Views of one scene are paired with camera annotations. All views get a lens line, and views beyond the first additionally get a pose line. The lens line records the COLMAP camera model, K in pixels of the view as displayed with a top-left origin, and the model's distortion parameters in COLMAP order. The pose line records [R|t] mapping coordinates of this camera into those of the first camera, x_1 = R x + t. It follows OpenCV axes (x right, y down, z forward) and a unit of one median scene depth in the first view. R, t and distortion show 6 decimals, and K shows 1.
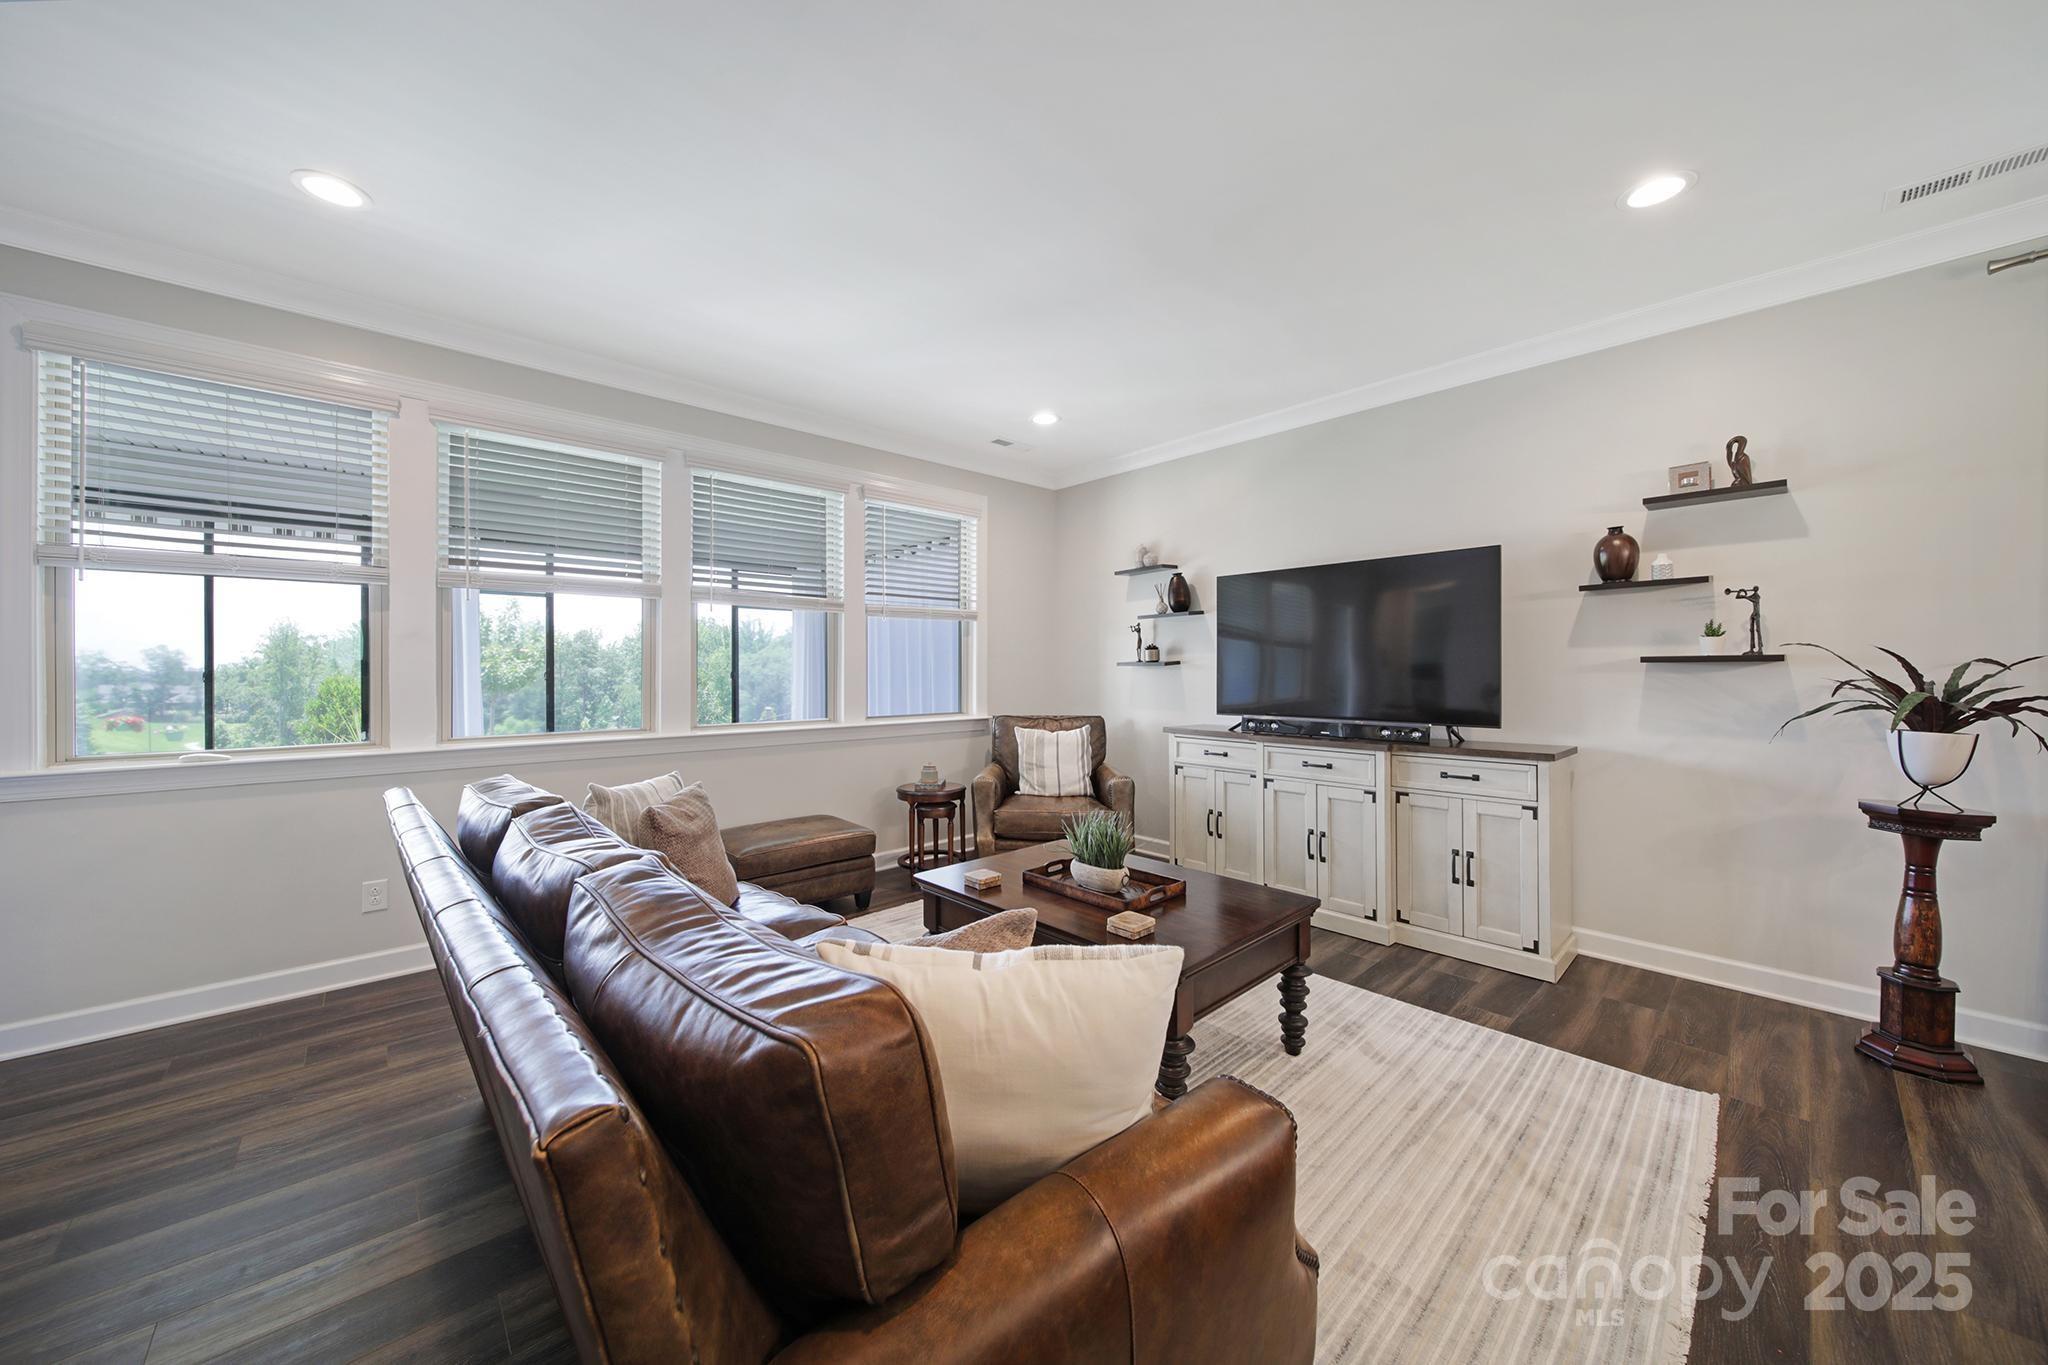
lens RADIAL K [[719.3, 0, 1023.7], [0, 719.3, 672.0], [0, 0, 1]] dist [-0.004152, -0.000131]
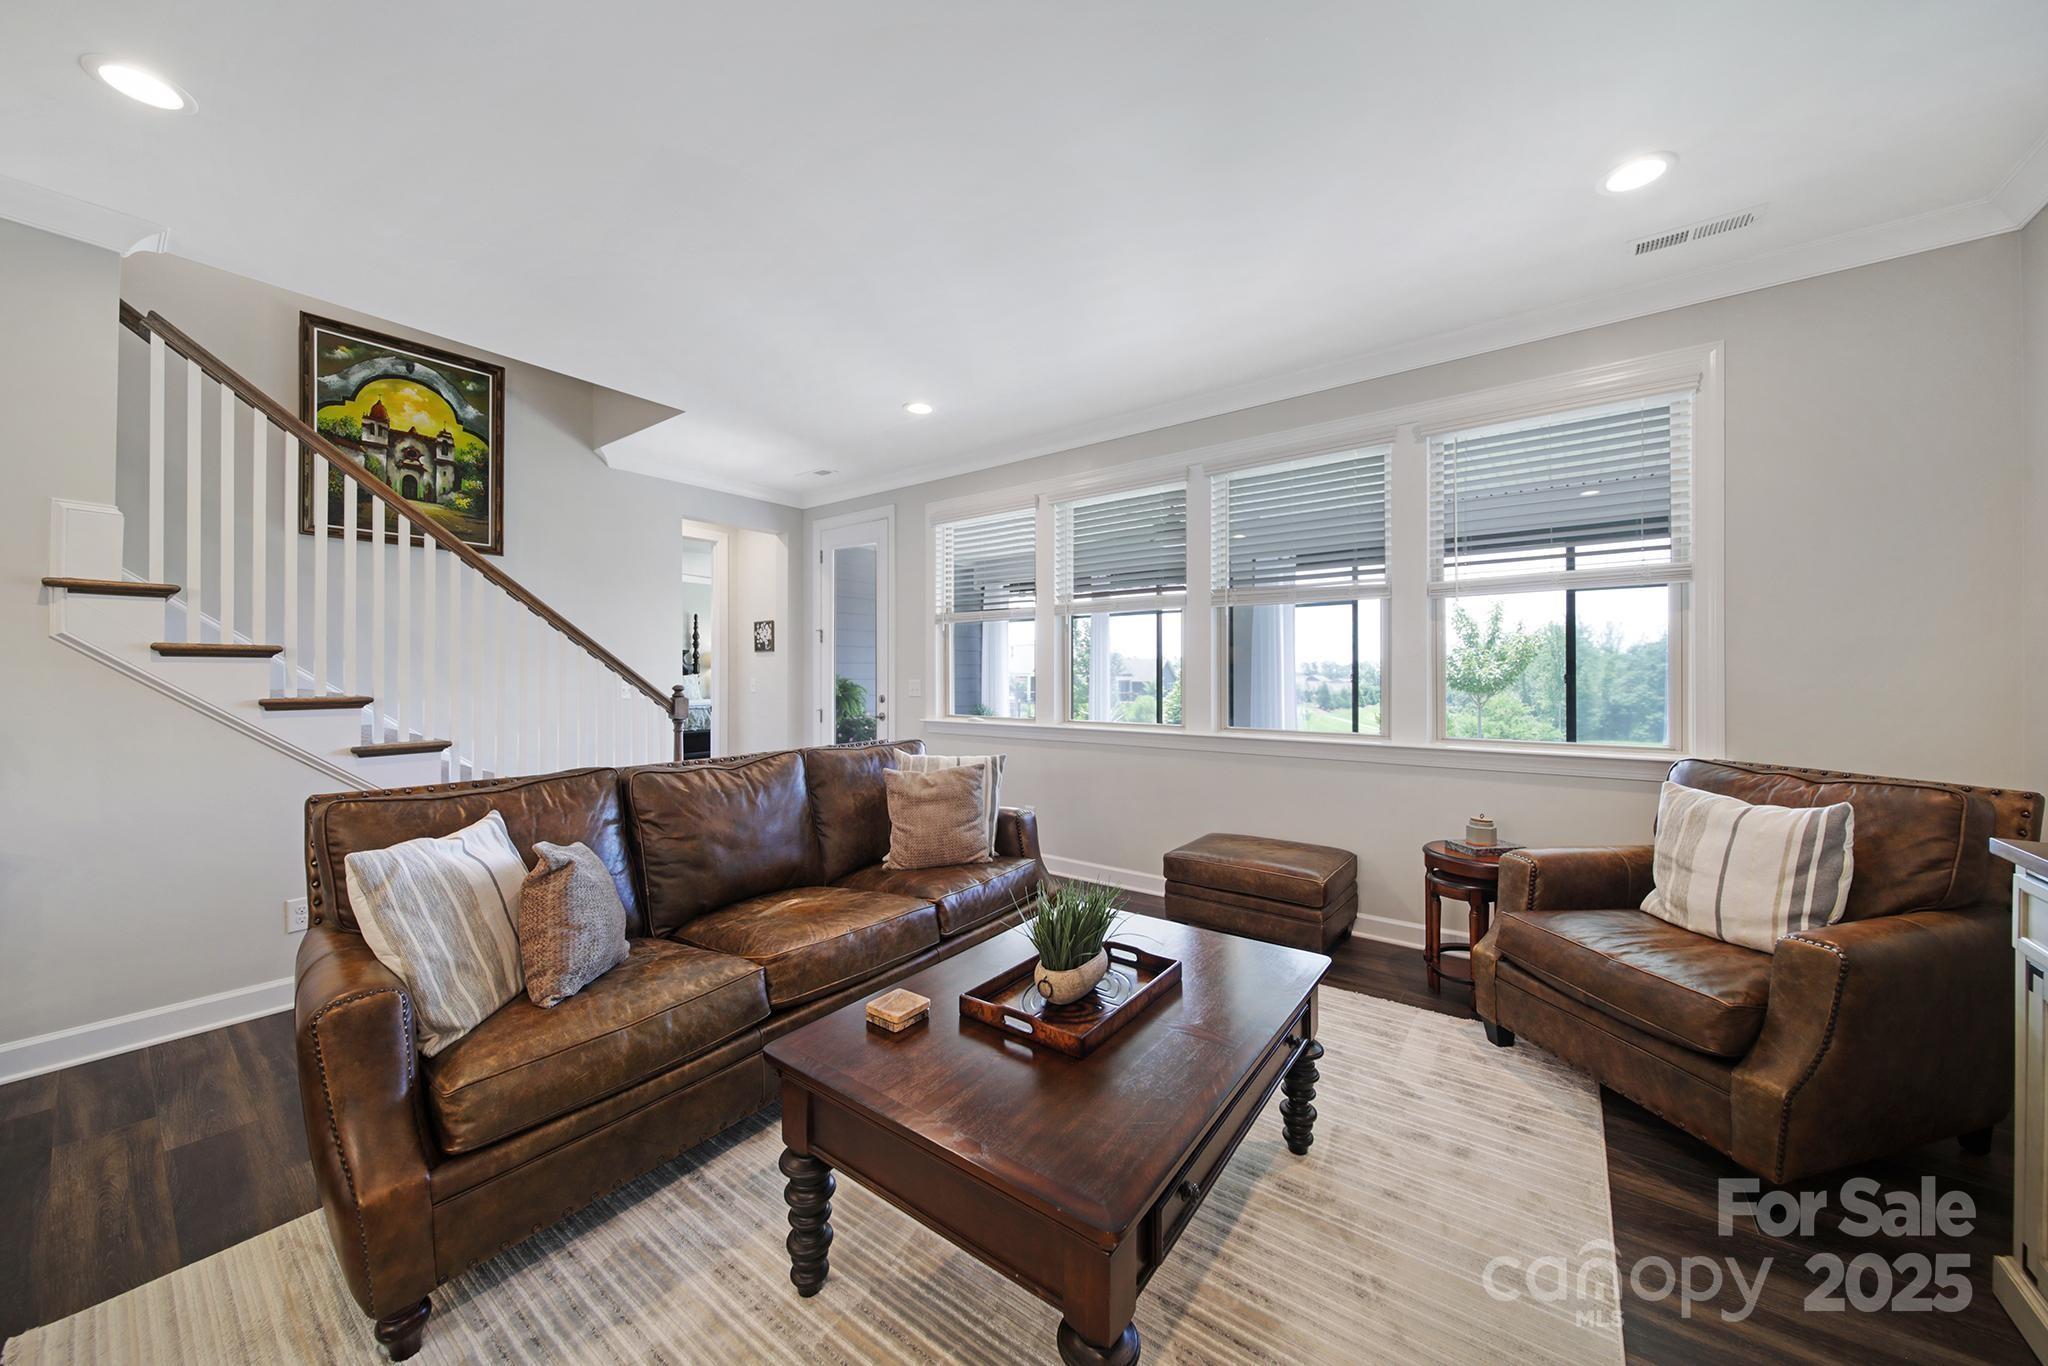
lens RADIAL K [[719.3, 0, 1010.3], [0, 719.3, 672.7], [0, 0, 1]] dist [-0.004152, -0.000131]
pose [[0.169991, -0.000404, -0.985446, 0.510809], [-0.002414, 0.999997, -0.000827, -0.000972], [0.985443, 0.002519, 0.169990, 0.546598]]
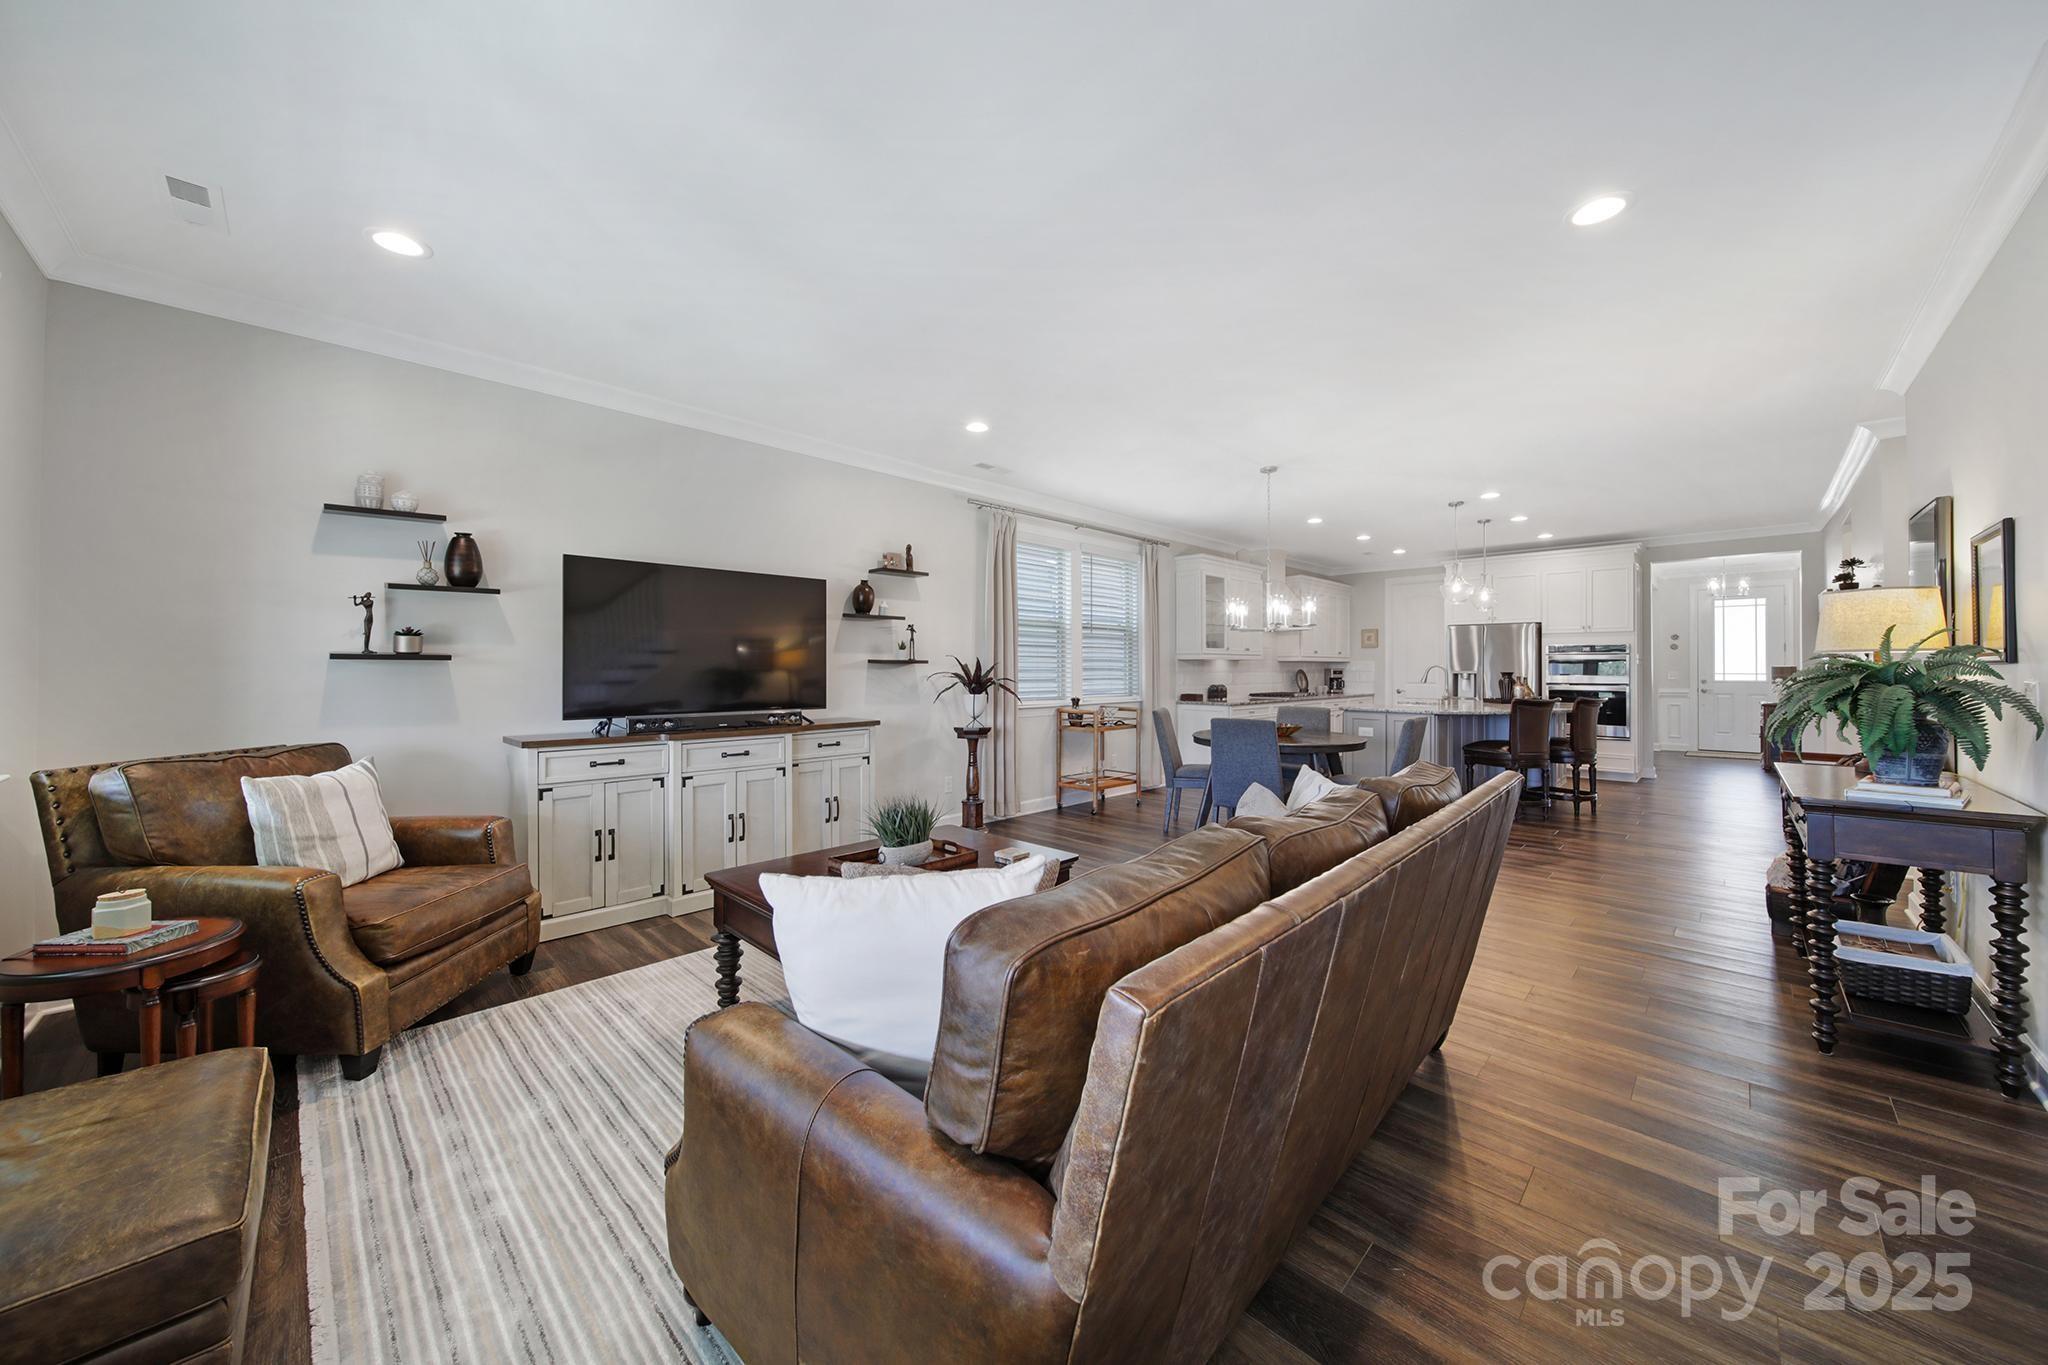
lens RADIAL K [[719.3, 0, 1018.9], [0, 719.3, 669.6], [0, 0, 1]] dist [-0.004152, -0.000131]
pose [[-0.045859, -0.001603, 0.998947, -0.665045], [-0.000619, 0.999999, 0.001576, -0.001301], [-0.998948, -0.000546, -0.045860, 0.580583]]
